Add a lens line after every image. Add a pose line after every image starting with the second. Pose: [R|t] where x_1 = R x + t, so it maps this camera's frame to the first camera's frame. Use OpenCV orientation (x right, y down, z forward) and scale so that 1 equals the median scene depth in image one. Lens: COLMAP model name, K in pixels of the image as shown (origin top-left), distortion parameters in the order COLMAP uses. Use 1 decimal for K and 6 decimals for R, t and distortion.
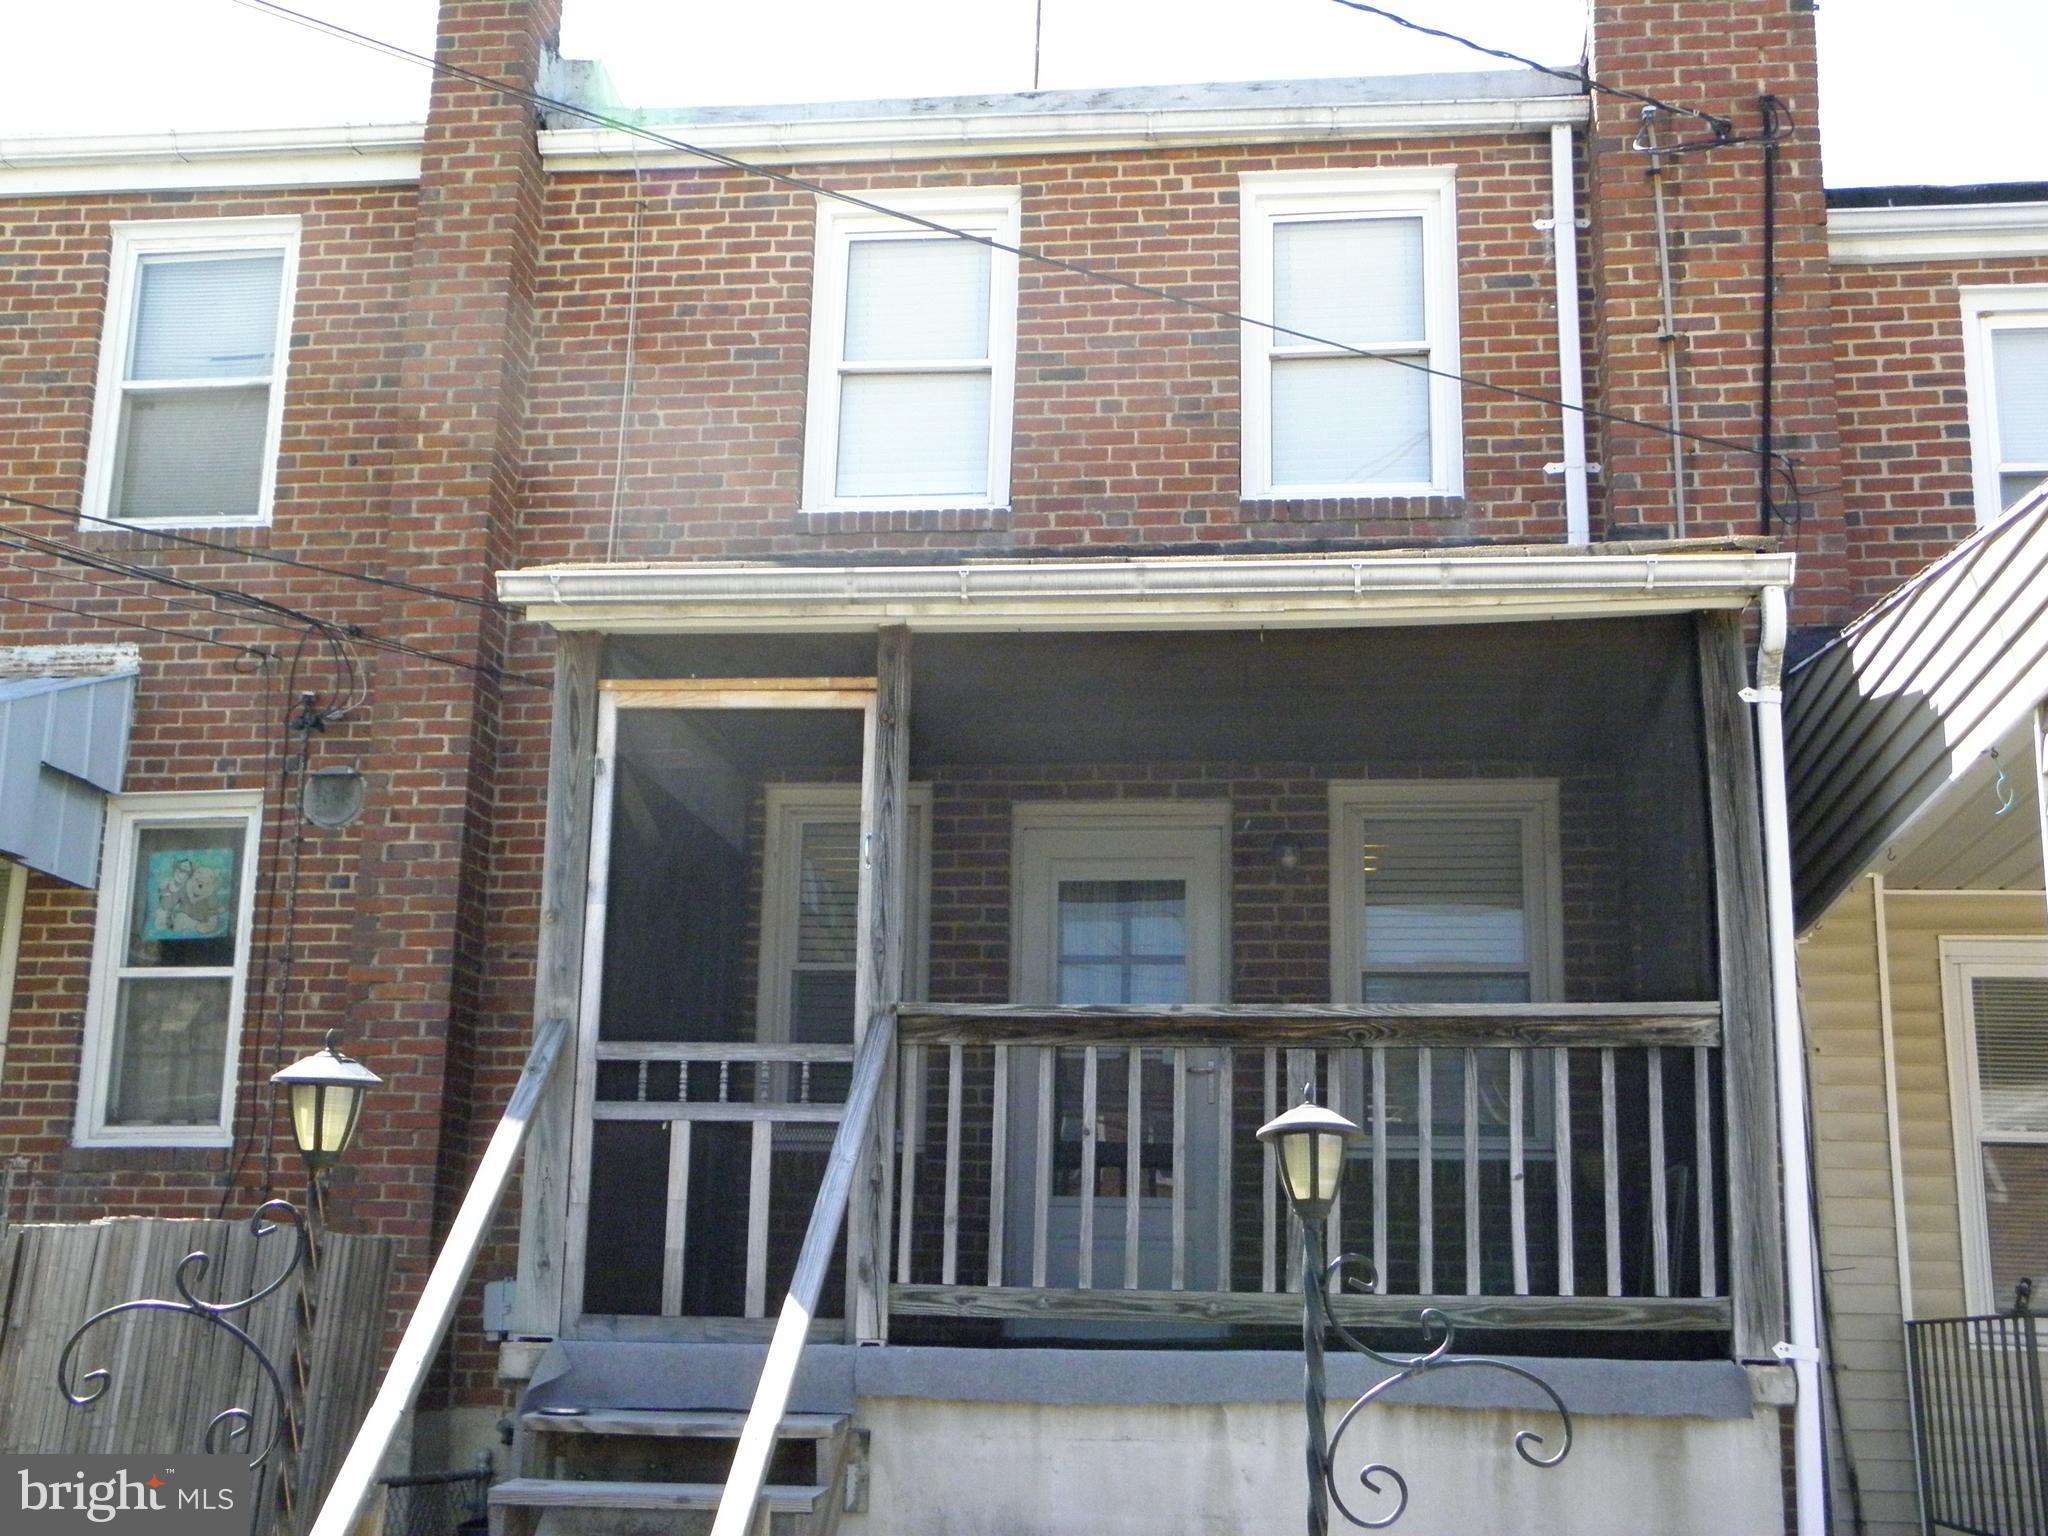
lens RADIAL K [[2358.3, 0, 1034.9], [0, 2358.3, 762.7], [0, 0, 1]] dist [0.018875, 0.000000]
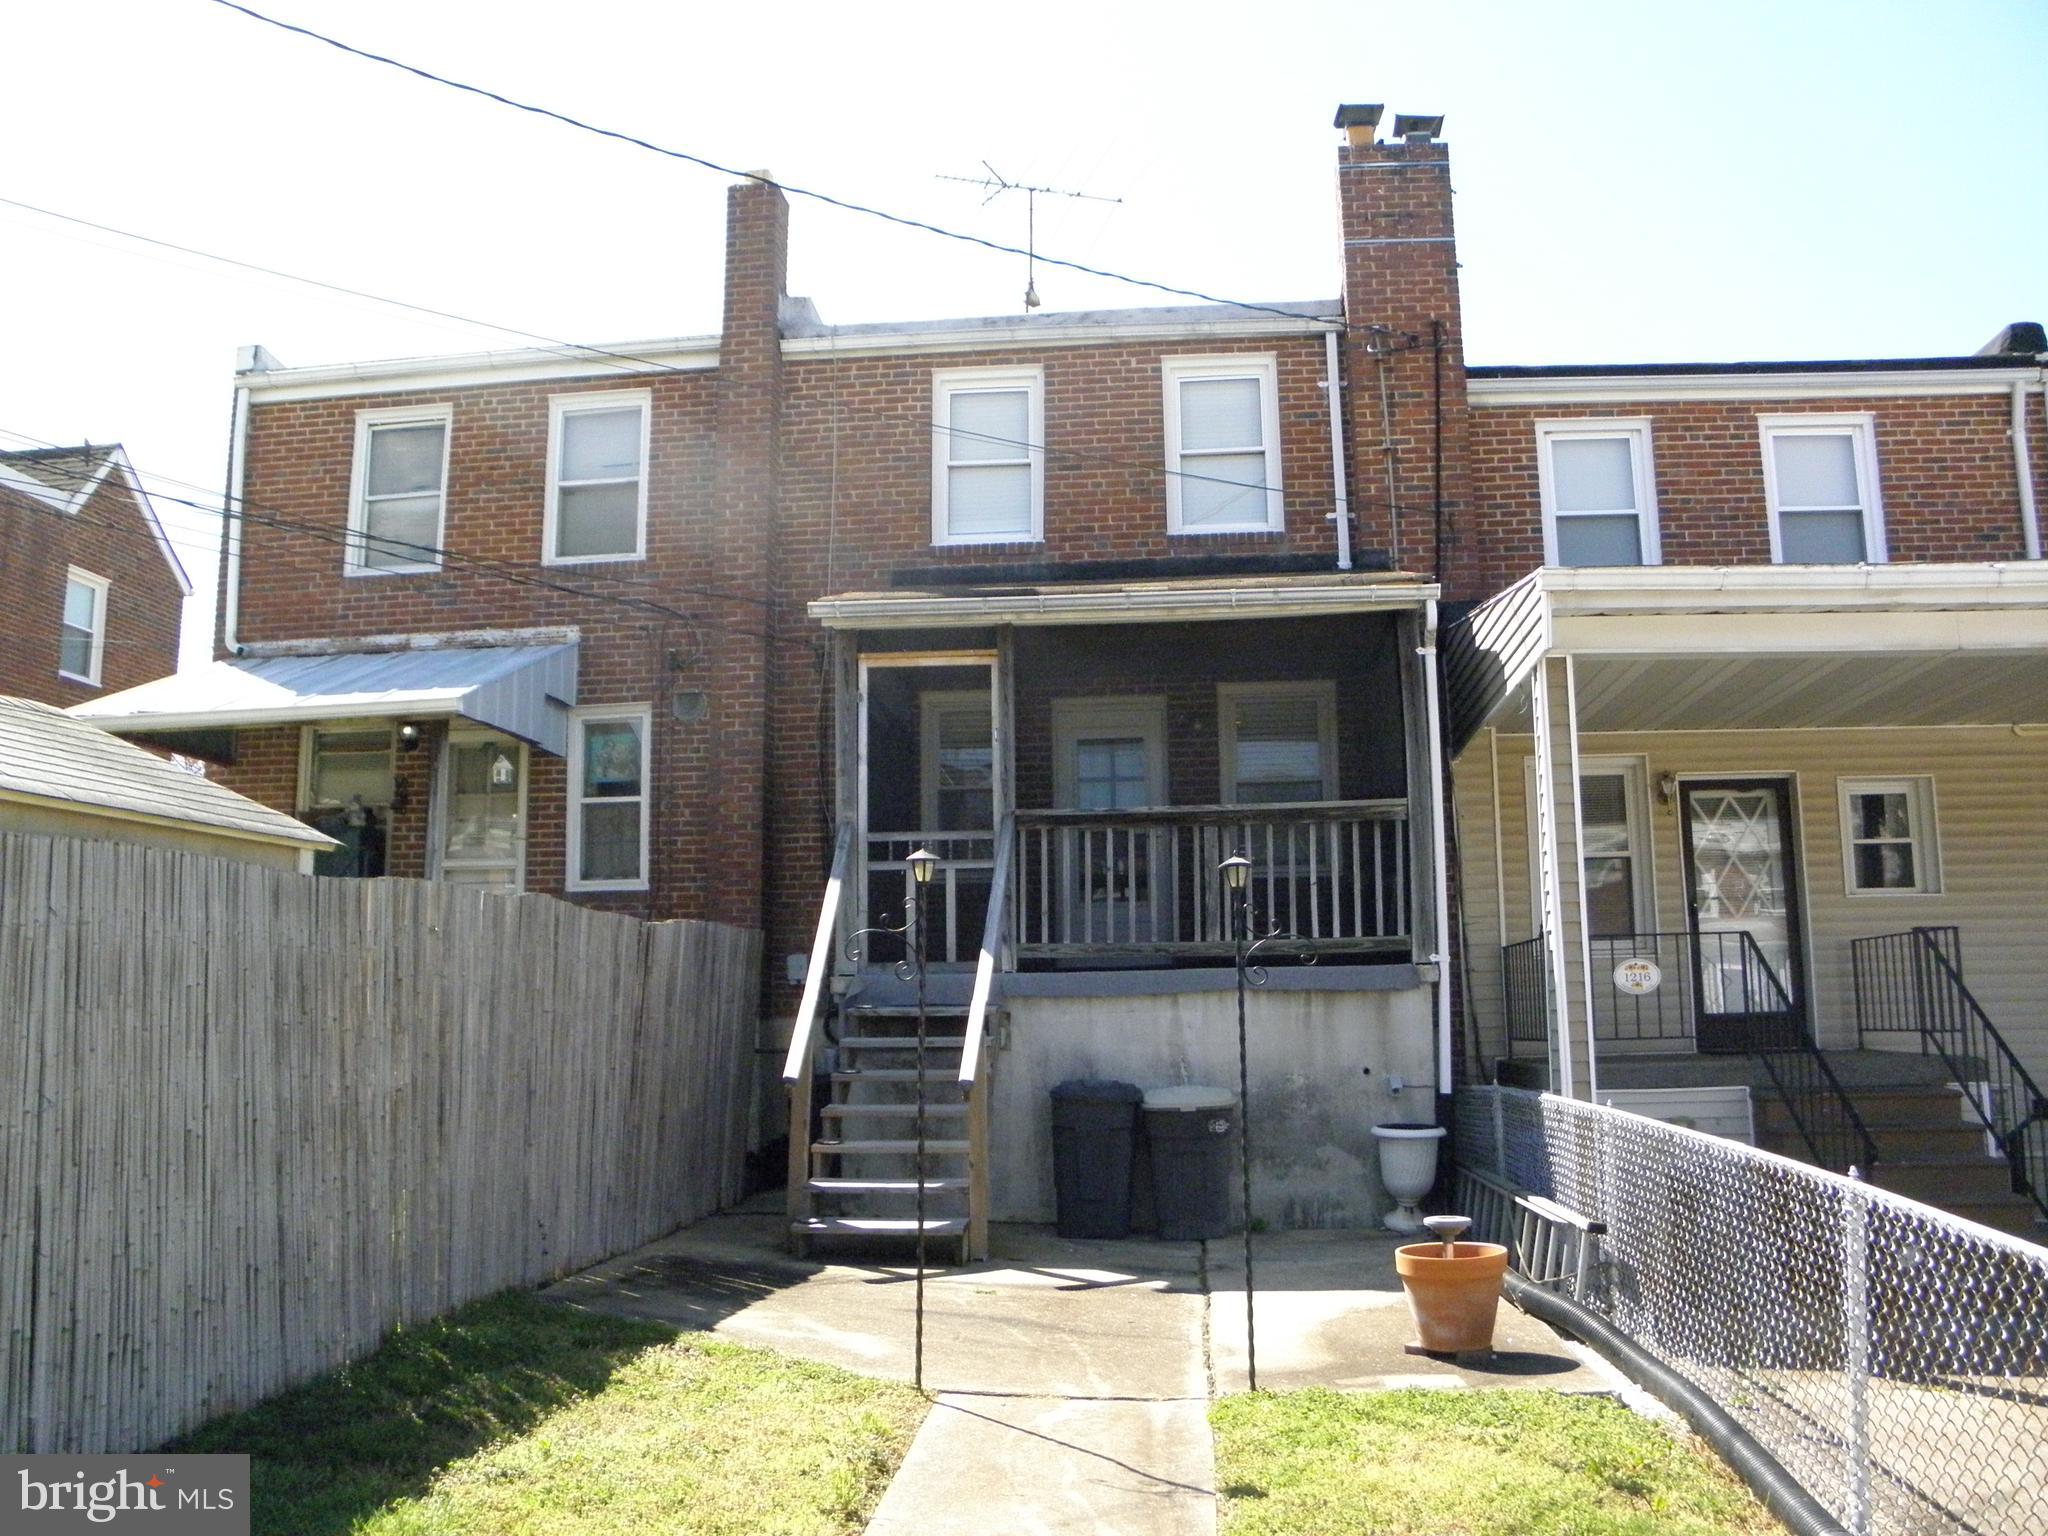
lens RADIAL K [[1724.4, 0, 1023.7], [0, 1724.4, 765.0], [0, 0, 1]] dist [-0.180106, 0.153221]
pose [[0.999284, -0.029163, 0.024101, -0.066480], [0.026791, 0.995262, 0.093464, -0.060279], [-0.026712, -0.092751, 0.995331, -0.382183]]
